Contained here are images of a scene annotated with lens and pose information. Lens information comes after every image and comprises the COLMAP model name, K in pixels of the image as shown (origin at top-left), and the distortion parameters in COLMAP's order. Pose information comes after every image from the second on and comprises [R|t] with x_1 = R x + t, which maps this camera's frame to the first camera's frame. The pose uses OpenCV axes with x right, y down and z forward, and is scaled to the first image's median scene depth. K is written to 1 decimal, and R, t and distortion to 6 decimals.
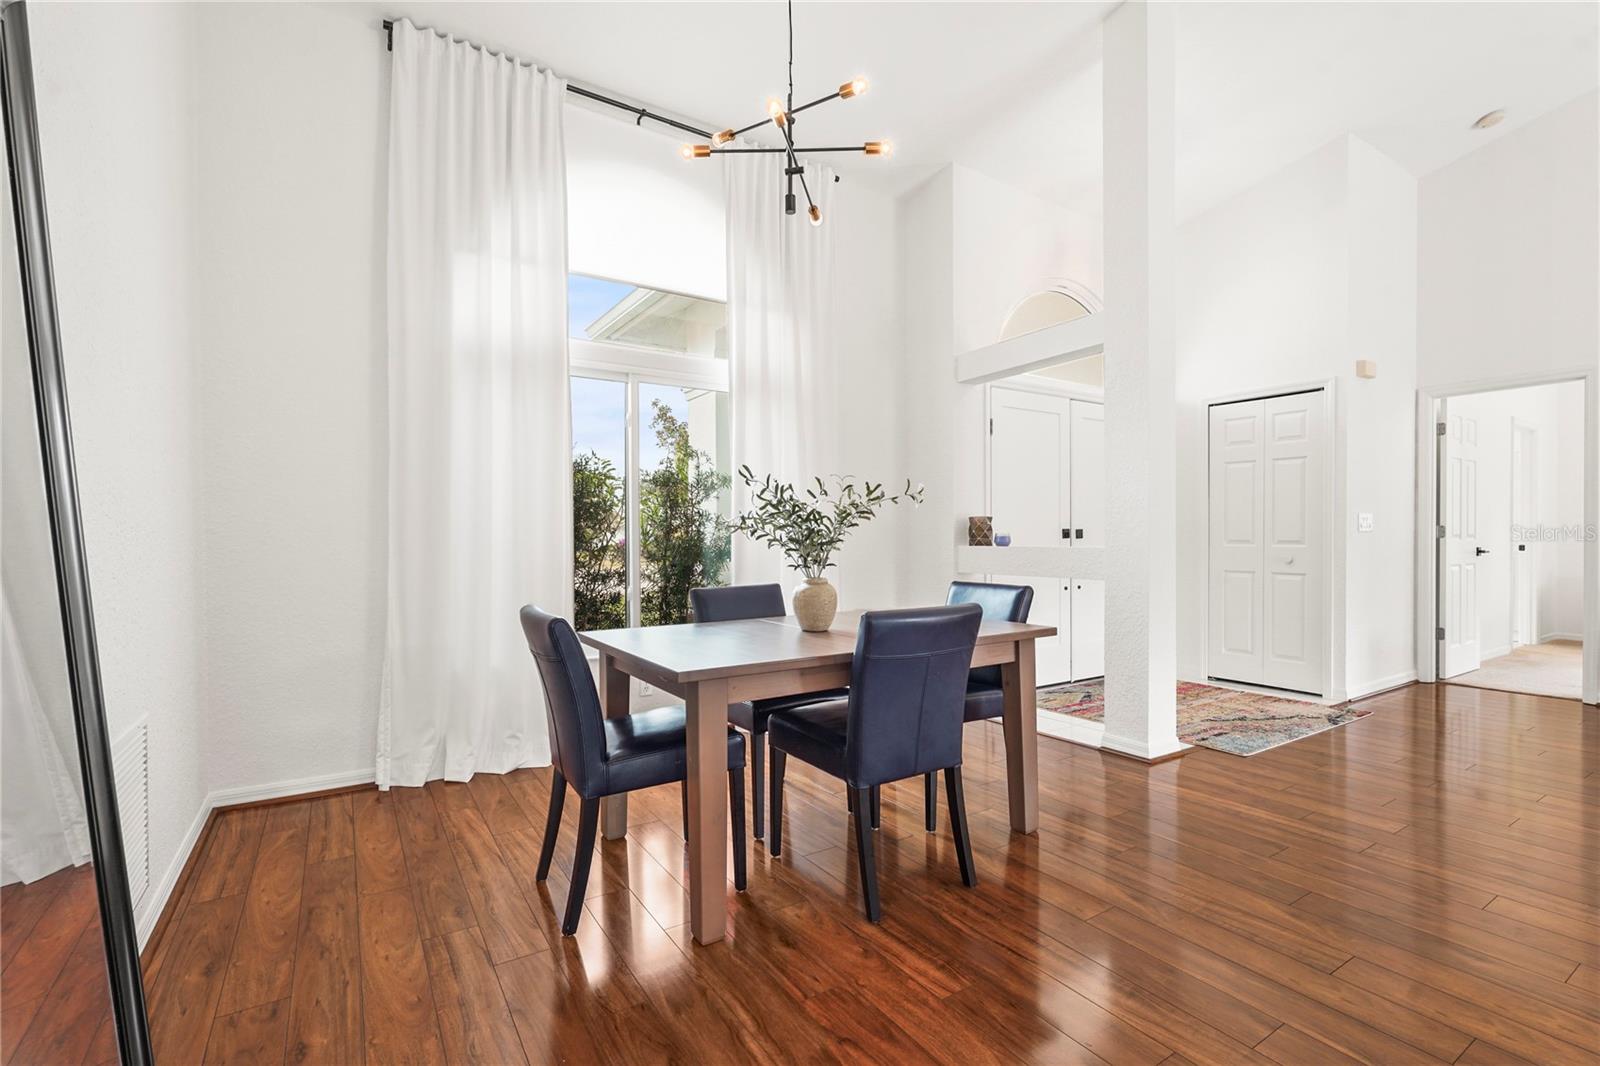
lens RADIAL K [[731.9, 0, 799.0], [0, 731.9, 538.9], [0, 0, 1]] dist [-0.000134, -0.000341]
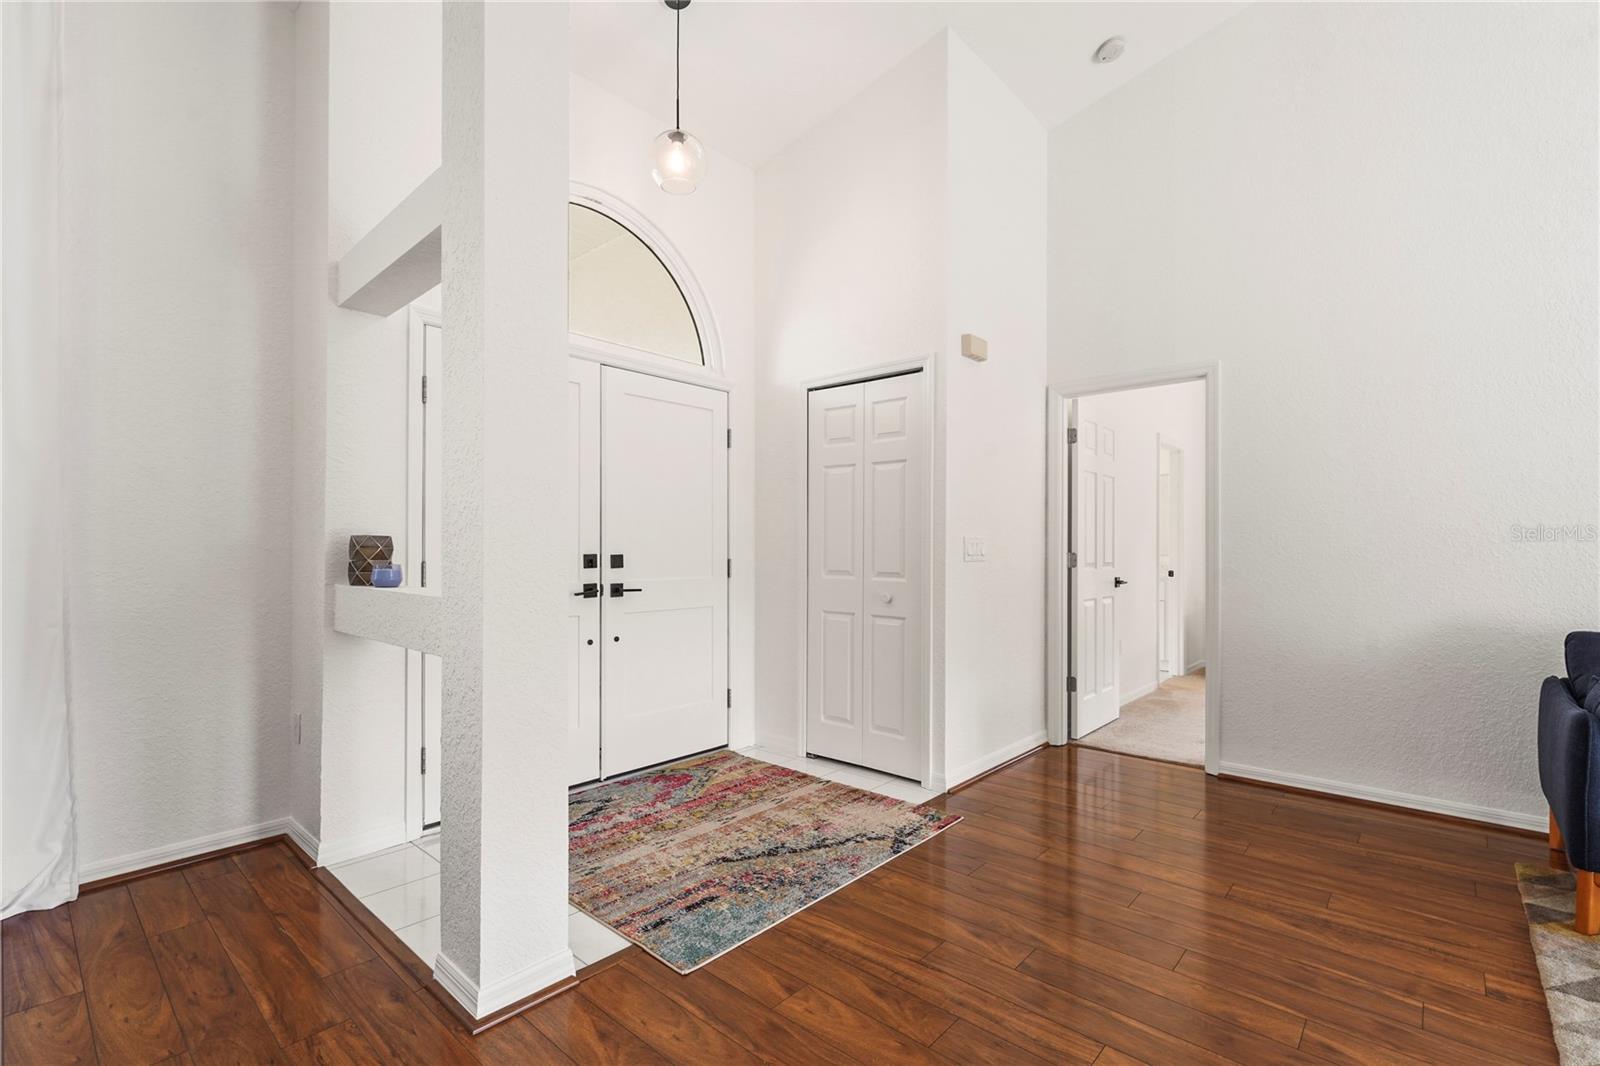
lens RADIAL K [[731.9, 0, 805.3], [0, 731.9, 539.0], [0, 0, 1]] dist [-0.000134, -0.000341]
pose [[0.961294, 0.011411, 0.275288, 0.365152], [-0.006717, 0.999816, -0.017988, -0.016580], [-0.275442, 0.015443, 0.961194, 0.293661]]
